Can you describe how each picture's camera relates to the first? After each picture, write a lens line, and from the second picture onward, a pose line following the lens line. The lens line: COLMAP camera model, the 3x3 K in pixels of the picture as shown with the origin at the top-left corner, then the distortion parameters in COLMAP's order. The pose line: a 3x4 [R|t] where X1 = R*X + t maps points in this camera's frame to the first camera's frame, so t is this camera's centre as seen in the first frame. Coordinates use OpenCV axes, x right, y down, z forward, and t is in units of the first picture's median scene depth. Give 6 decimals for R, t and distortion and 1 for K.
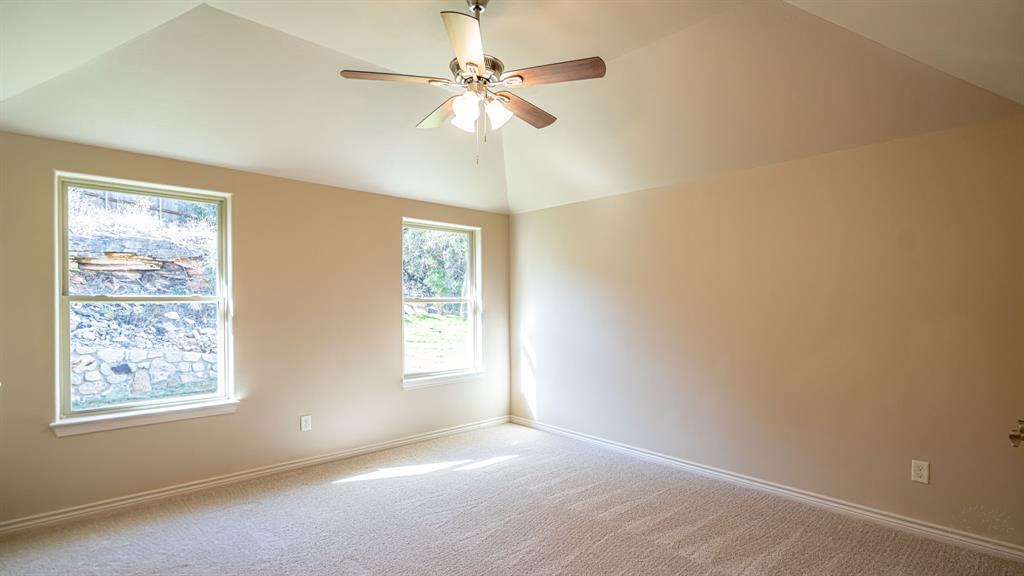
lens RADIAL K [[481.5, 0, 514.9], [0, 481.5, 305.4], [0, 0, 1]] dist [0.001845, 0.000500]
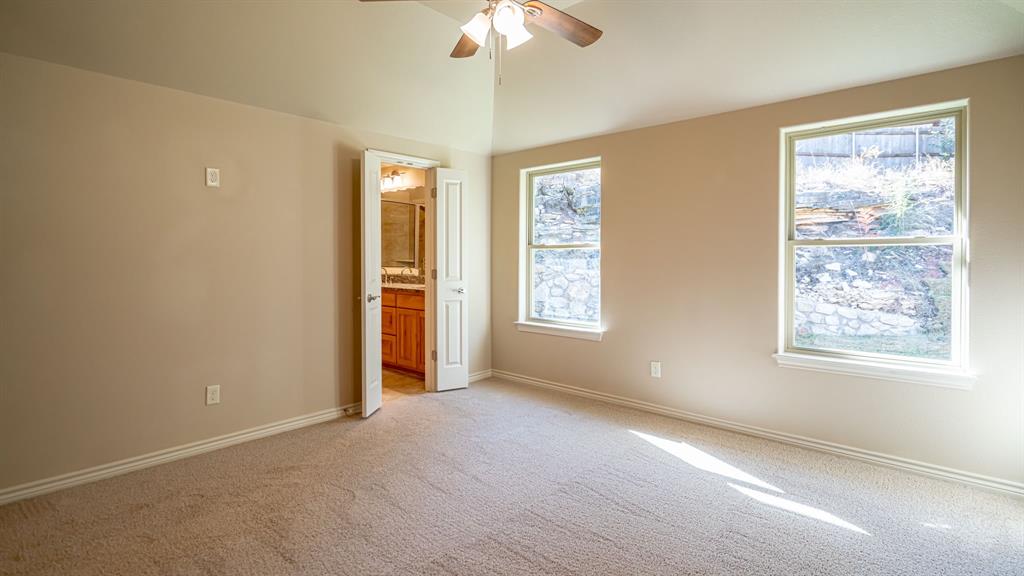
lens RADIAL K [[487.9, 0, 514.3], [0, 487.9, 260.7], [0, 0, 1]] dist [-0.001337, 0.000406]
pose [[0.095946, 0.005715, -0.995370, 0.242916], [-0.006197, 0.999968, 0.005144, 0.008657], [0.995367, 0.005674, 0.095978, 0.281416]]
